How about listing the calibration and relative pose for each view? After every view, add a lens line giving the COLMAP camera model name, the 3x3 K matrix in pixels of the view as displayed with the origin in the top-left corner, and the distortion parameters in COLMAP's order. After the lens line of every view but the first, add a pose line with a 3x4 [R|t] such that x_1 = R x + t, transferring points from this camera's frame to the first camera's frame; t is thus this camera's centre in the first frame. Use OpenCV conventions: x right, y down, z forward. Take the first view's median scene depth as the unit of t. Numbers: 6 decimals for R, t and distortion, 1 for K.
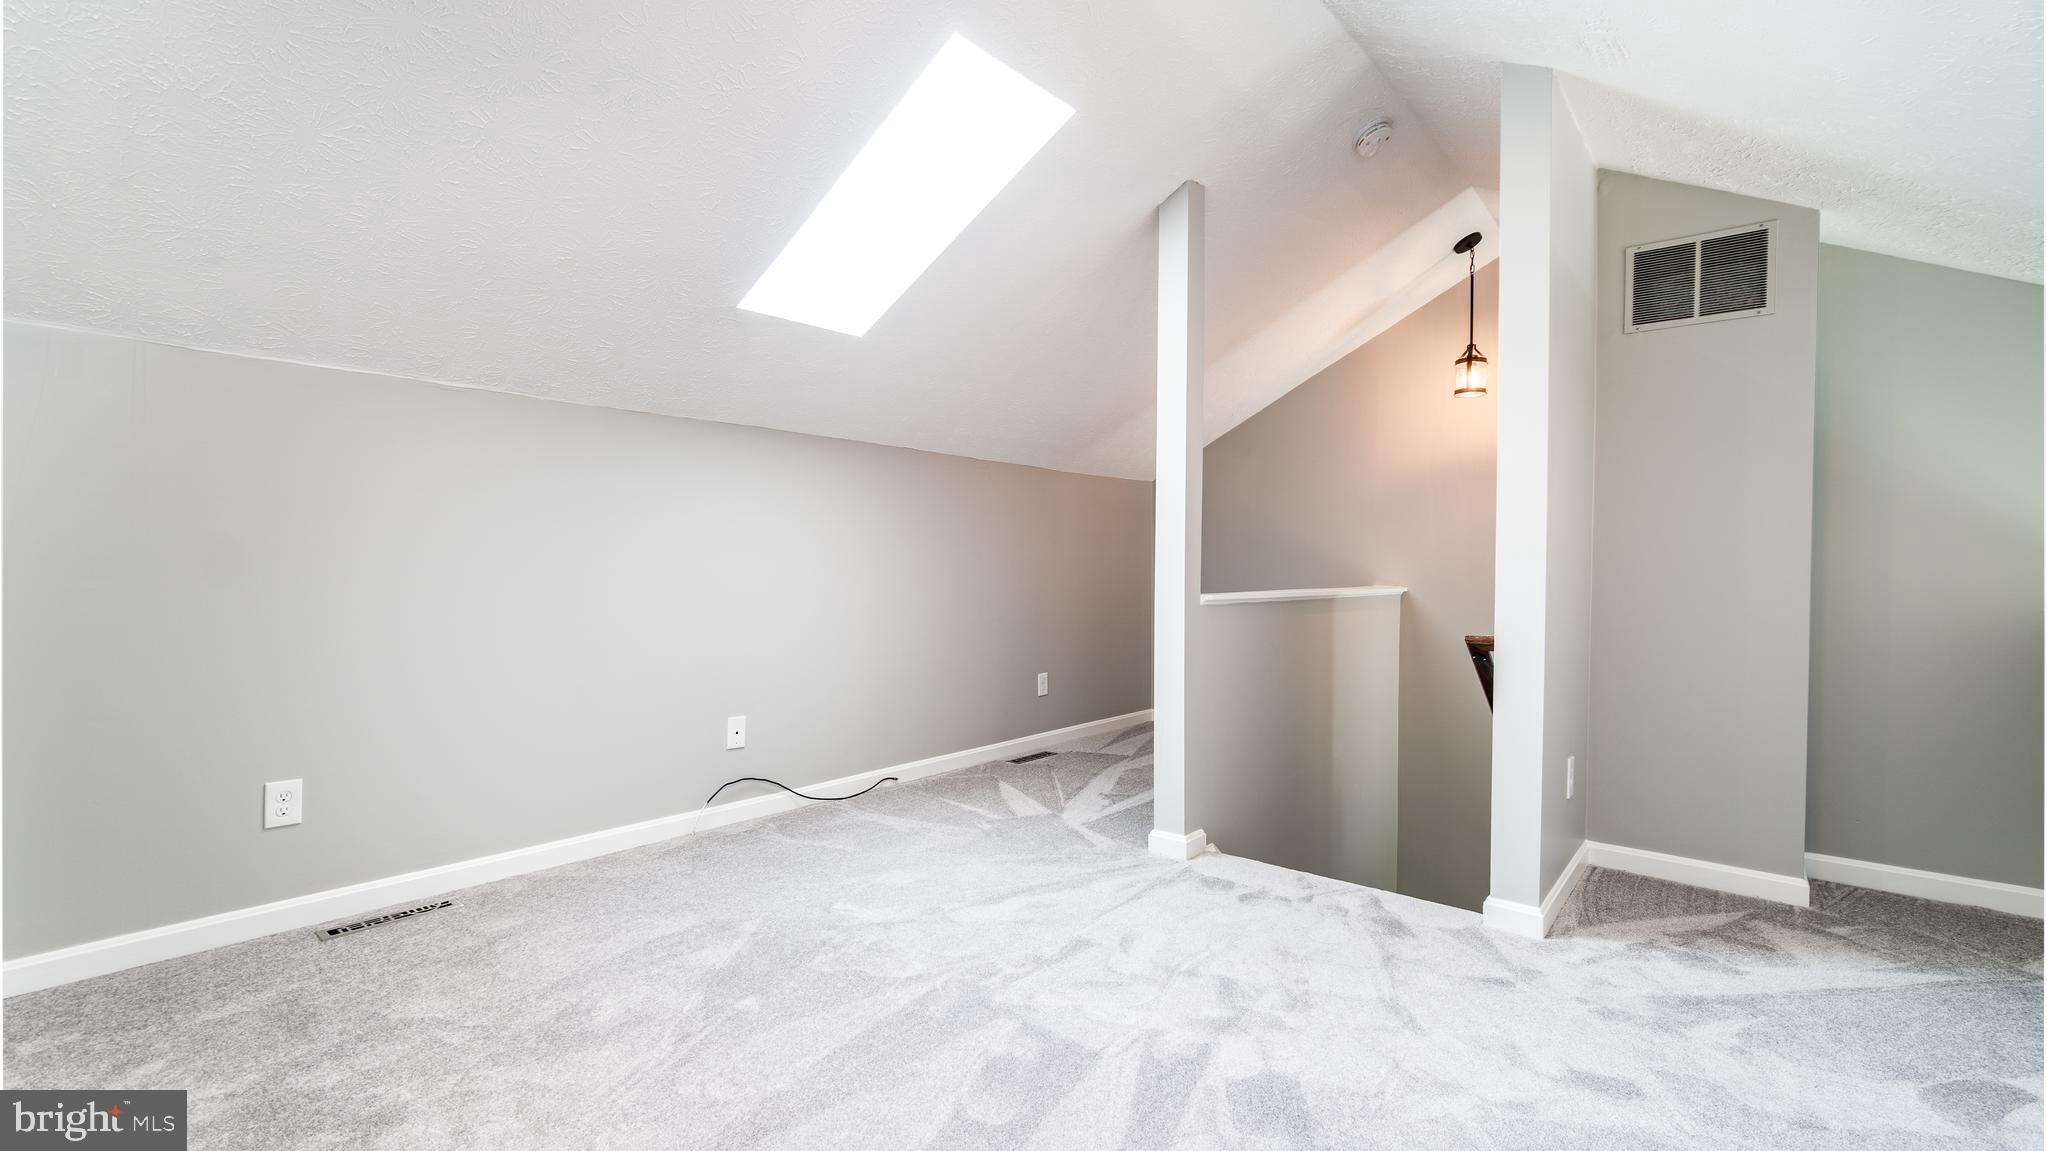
lens RADIAL K [[887.3, 0, 1023.9], [0, 887.3, 574.3], [0, 0, 1]] dist [-0.010028, -0.000012]
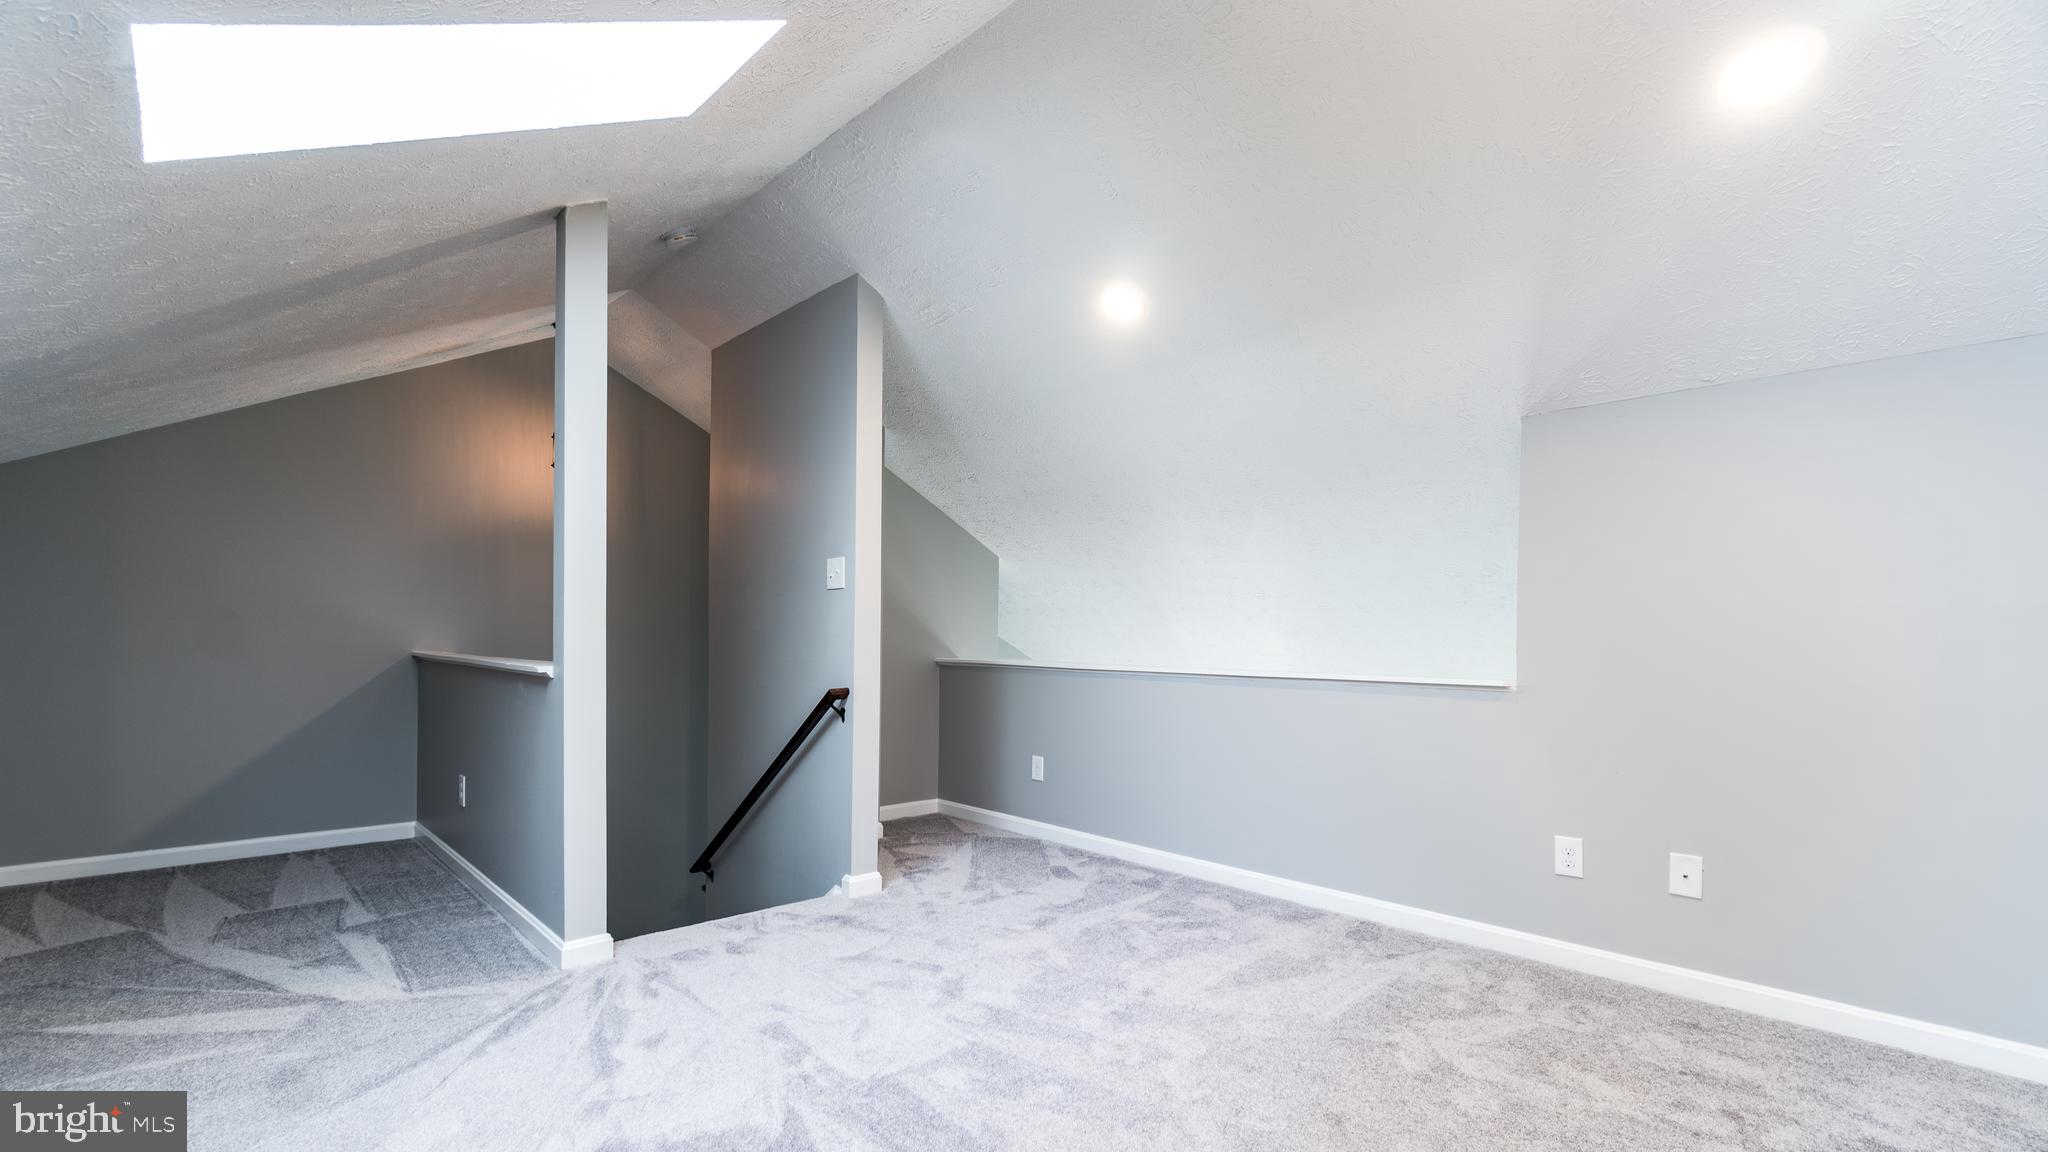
lens RADIAL K [[887.8, 0, 1023.6], [0, 887.8, 574.8], [0, 0, 1]] dist [-0.010028, -0.000012]
pose [[0.123520, 0.064107, 0.990269, -0.751368], [0.009802, 0.997784, -0.065816, 0.002506], [-0.992294, 0.017836, 0.122618, 0.537066]]
